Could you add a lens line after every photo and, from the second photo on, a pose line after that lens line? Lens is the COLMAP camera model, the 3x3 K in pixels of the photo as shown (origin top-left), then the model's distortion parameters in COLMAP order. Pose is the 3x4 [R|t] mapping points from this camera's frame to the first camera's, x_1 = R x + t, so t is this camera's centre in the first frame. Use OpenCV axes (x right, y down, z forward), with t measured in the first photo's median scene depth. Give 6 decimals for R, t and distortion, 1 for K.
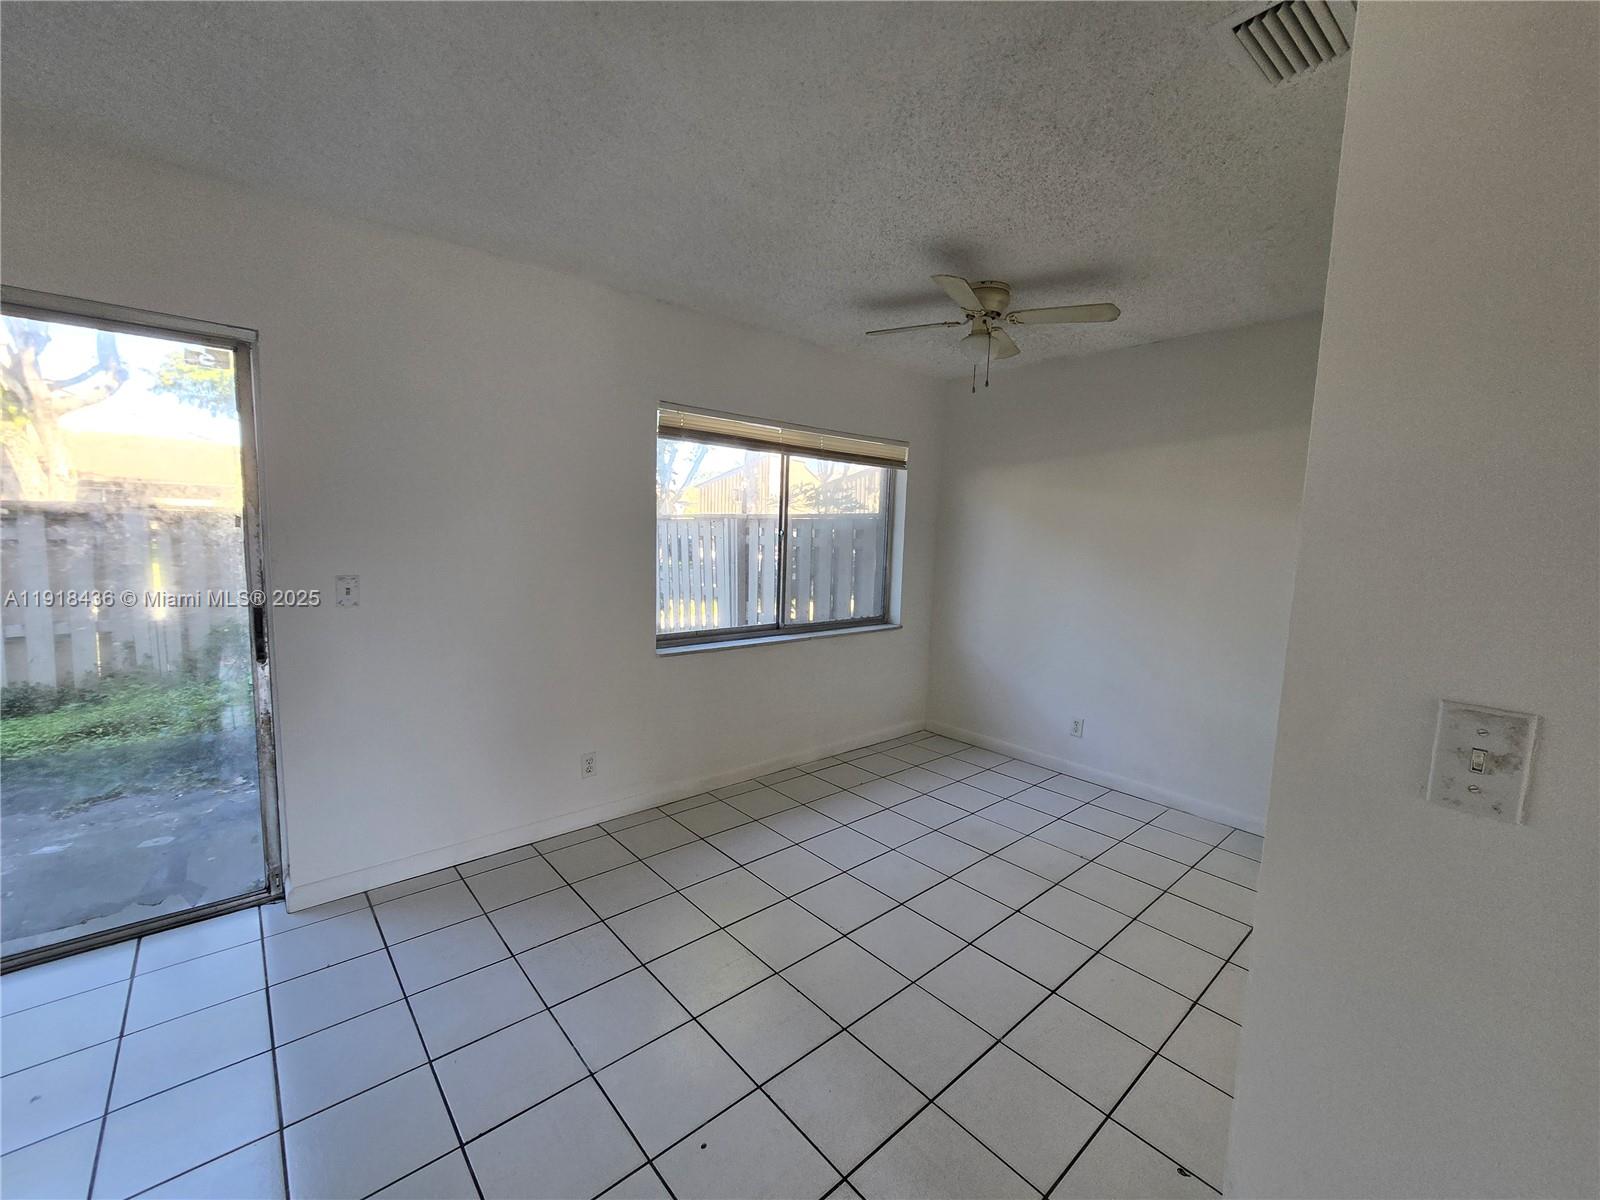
lens RADIAL K [[656.3, 0, 792.0], [0, 656.3, 599.1], [0, 0, 1]] dist [-0.000239, 0.002389]
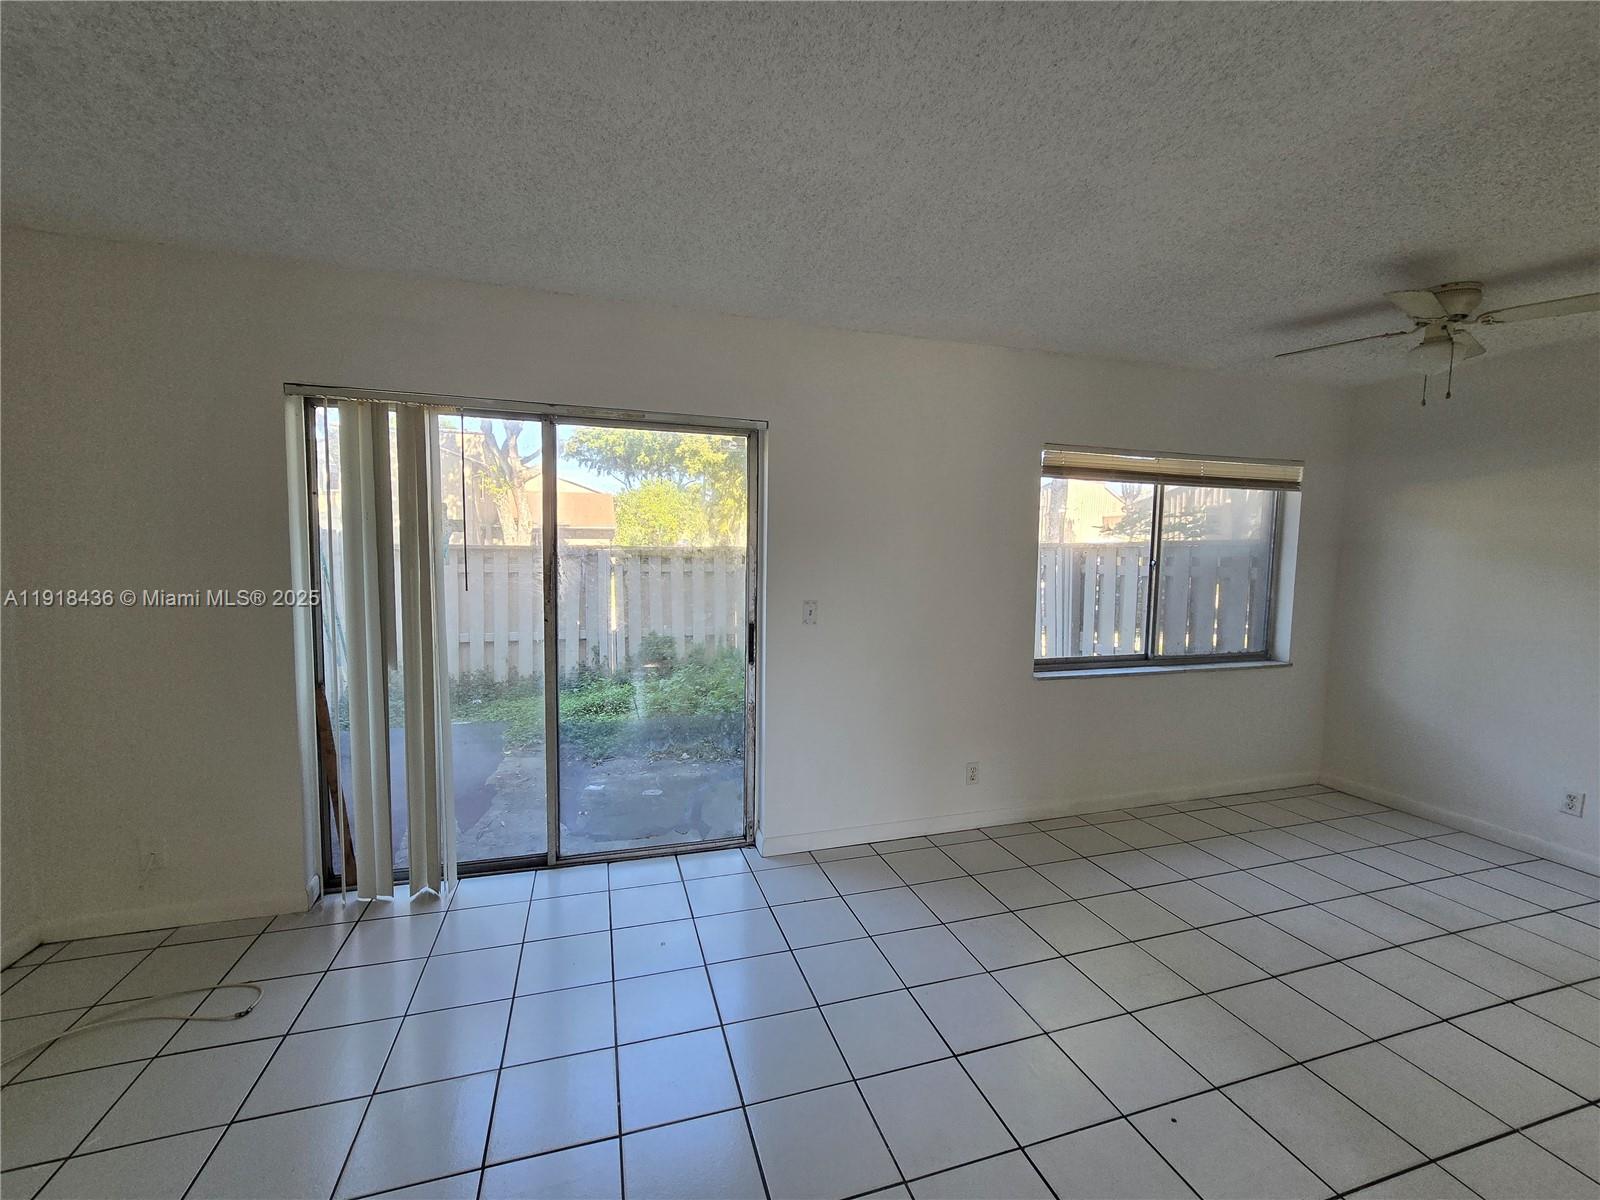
lens RADIAL K [[656.3, 0, 800.1], [0, 656.3, 600.1], [0, 0, 1]] dist [-0.000239, 0.002389]
pose [[0.916433, 0.012453, -0.399995, -0.130189], [-0.028701, 0.998987, -0.034656, 0.006239], [0.399158, 0.043241, 0.915862, -0.140058]]
